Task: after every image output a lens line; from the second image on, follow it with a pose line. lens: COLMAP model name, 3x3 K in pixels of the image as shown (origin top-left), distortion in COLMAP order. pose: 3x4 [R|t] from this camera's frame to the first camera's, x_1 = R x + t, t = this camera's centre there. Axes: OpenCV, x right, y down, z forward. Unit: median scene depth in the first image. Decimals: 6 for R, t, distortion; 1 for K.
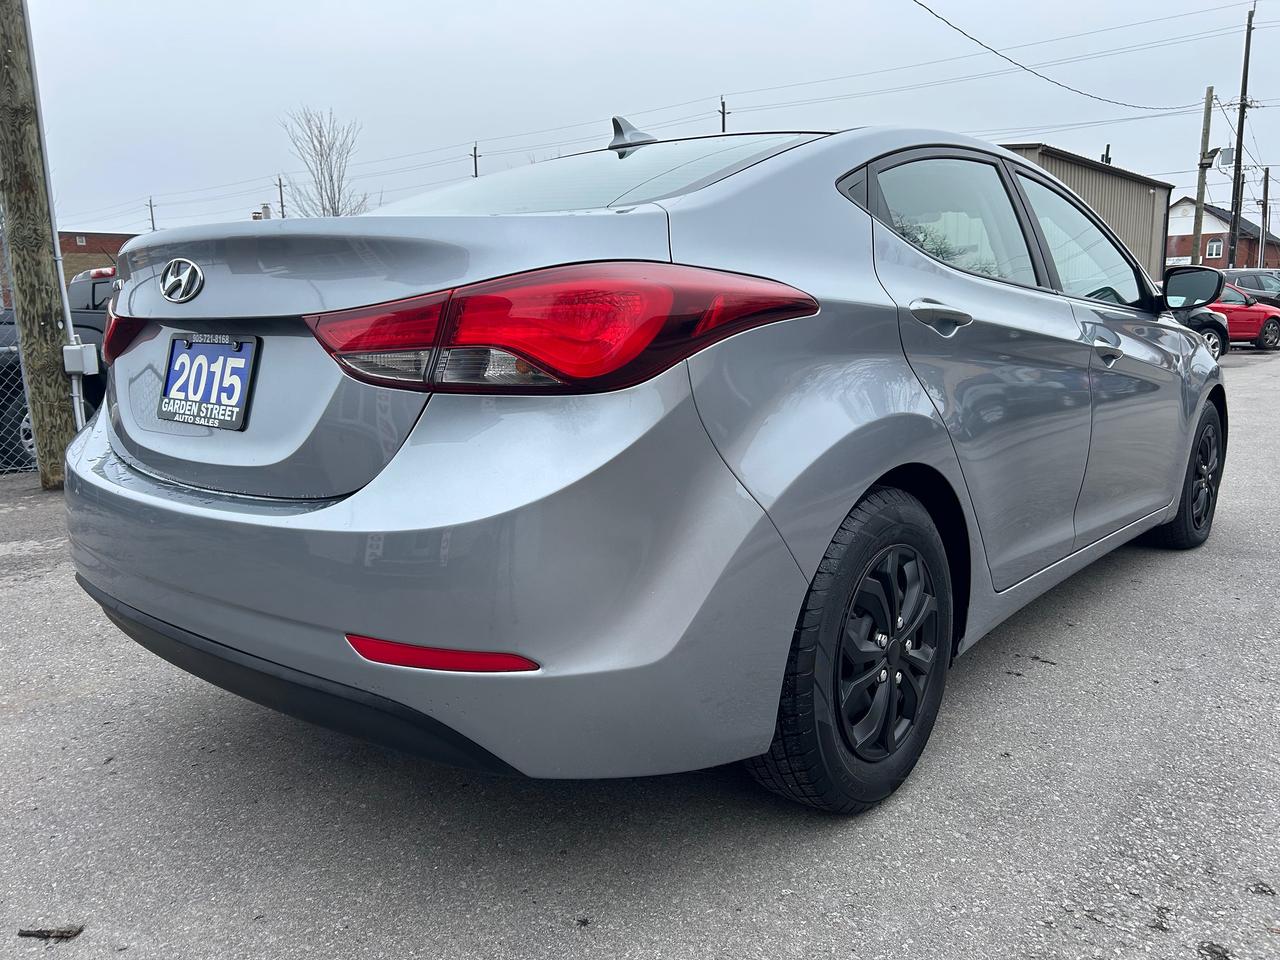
lens RADIAL K [[979.4, 0, 640.0], [0, 979.4, 480.0], [0, 0, 1]] dist [-0.005934, -0.001332]
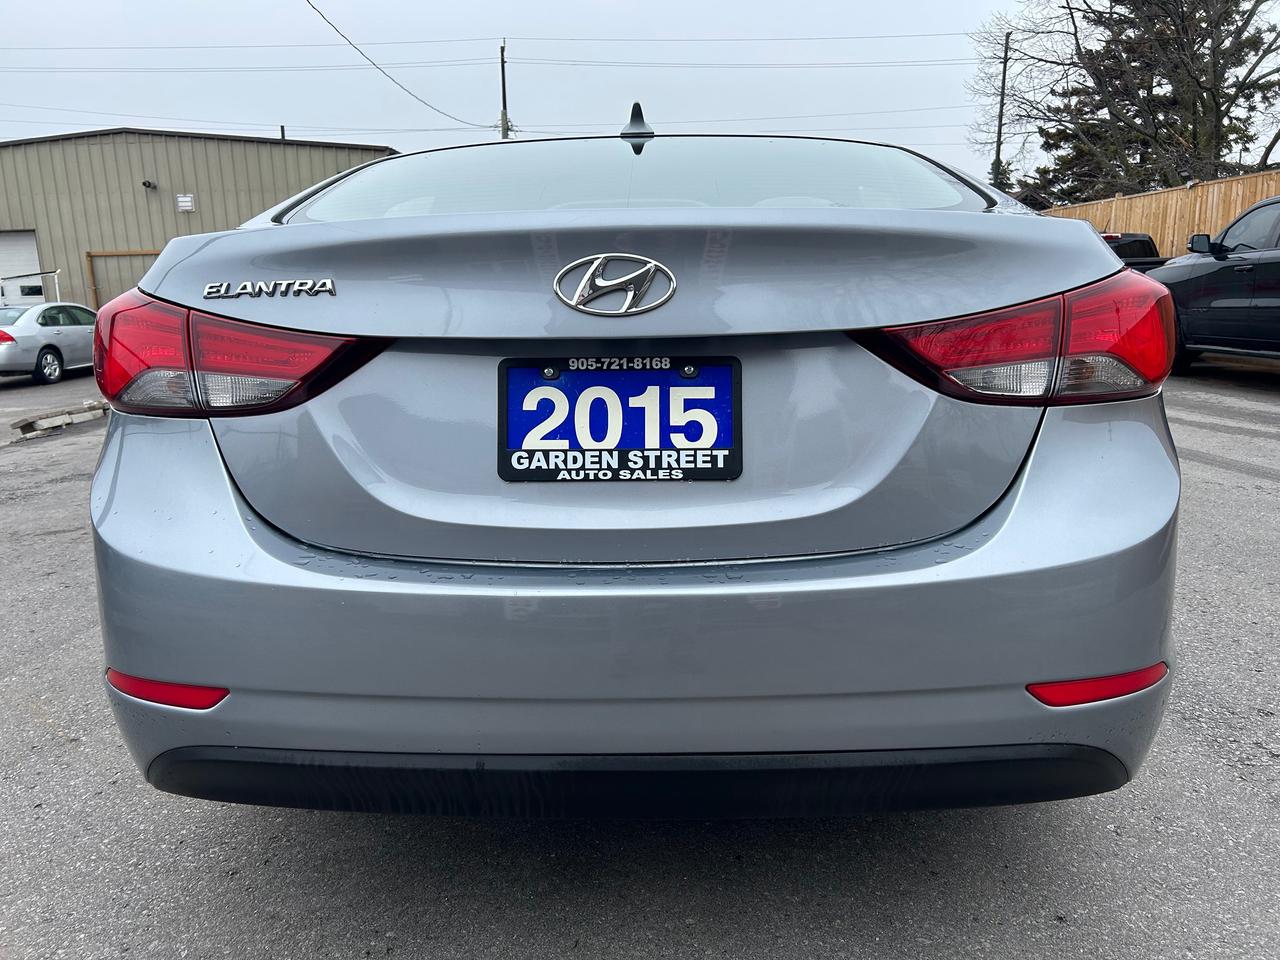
lens RADIAL K [[936.2, 0, 640.0], [0, 936.2, 480.0], [0, 0, 1]] dist [0.083257, 0.000327]
pose [[0.776641, -0.125417, 0.617333, -0.876196], [0.118563, 0.991569, 0.052288, -0.091925], [-0.618686, 0.032584, 0.784963, 0.433200]]
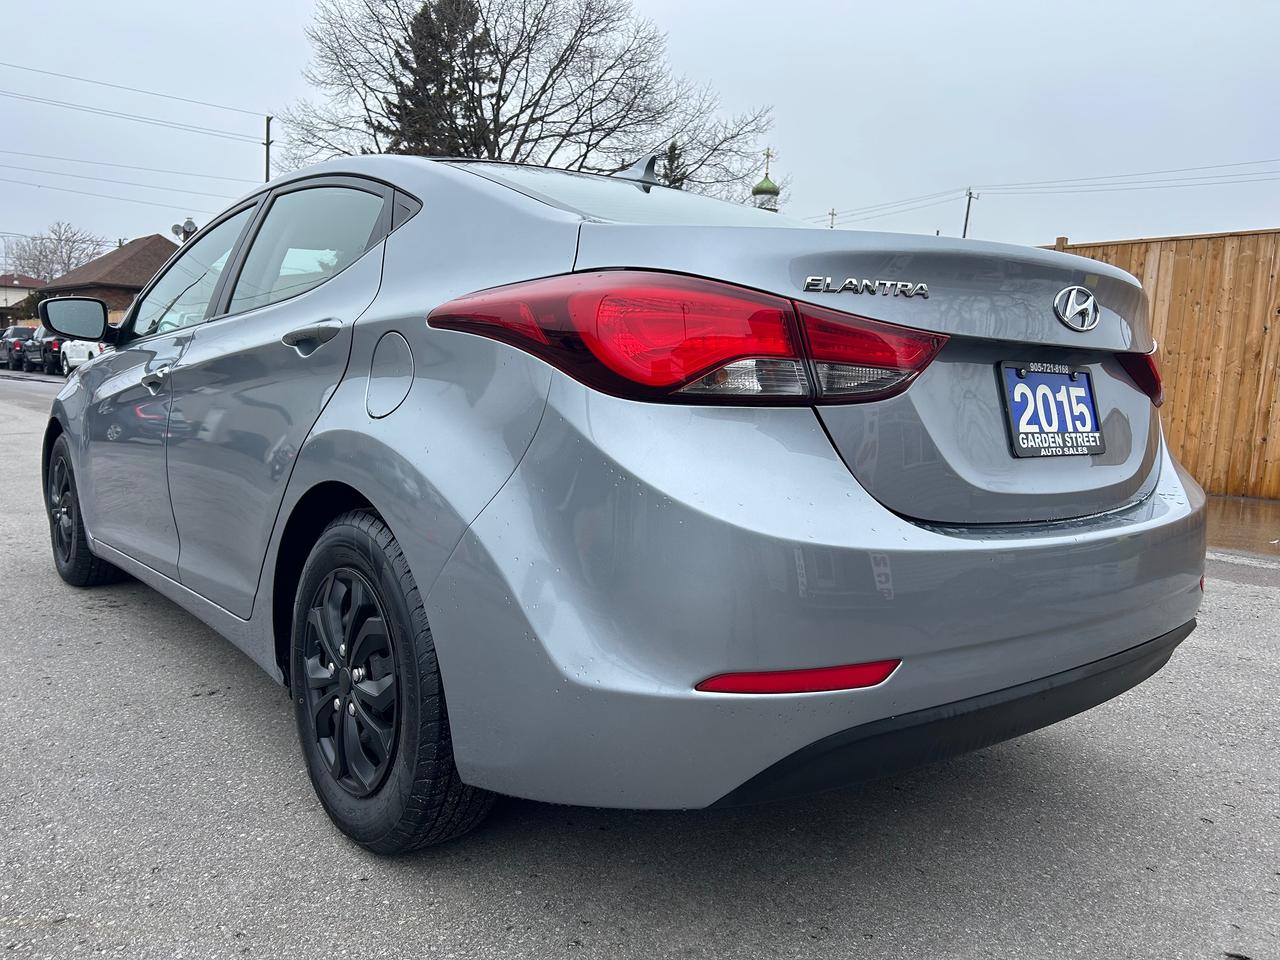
lens RADIAL K [[979.4, 0, 640.0], [0, 979.4, 480.0], [0, 0, 1]] dist [-0.005934, -0.001332]
pose [[0.162208, -0.090304, 0.982616, -1.476825], [0.134531, 0.988529, 0.068639, -0.155857], [-0.977543, 0.121059, 0.172496, 1.243616]]
